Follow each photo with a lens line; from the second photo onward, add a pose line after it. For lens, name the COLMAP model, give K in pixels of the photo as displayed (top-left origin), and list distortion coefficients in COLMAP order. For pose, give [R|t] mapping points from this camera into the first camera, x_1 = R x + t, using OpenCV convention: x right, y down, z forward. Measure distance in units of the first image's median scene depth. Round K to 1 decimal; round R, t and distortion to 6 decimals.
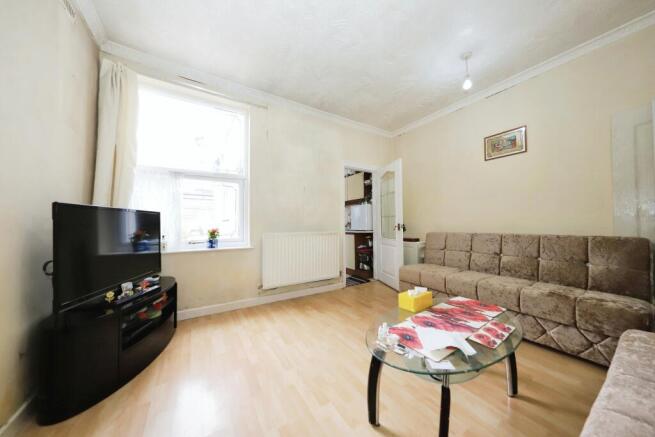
lens RADIAL K [[208.3, 0, 326.0], [0, 208.3, 219.2], [0, 0, 1]] dist [-0.000257, -0.000045]
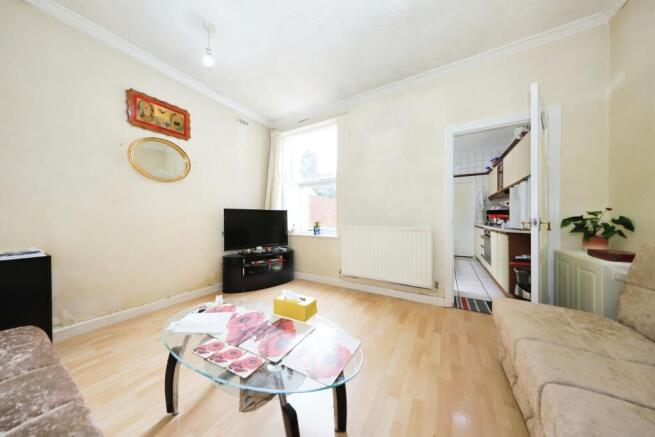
lens RADIAL K [[208.3, 0, 325.0], [0, 208.3, 218.8], [0, 0, 1]] dist [-0.000257, -0.000045]
pose [[0.455255, 0.006640, -0.890336, 0.680628], [0.017840, 0.999703, 0.016578, 0.010278], [0.890182, -0.023430, 0.455002, 0.402142]]
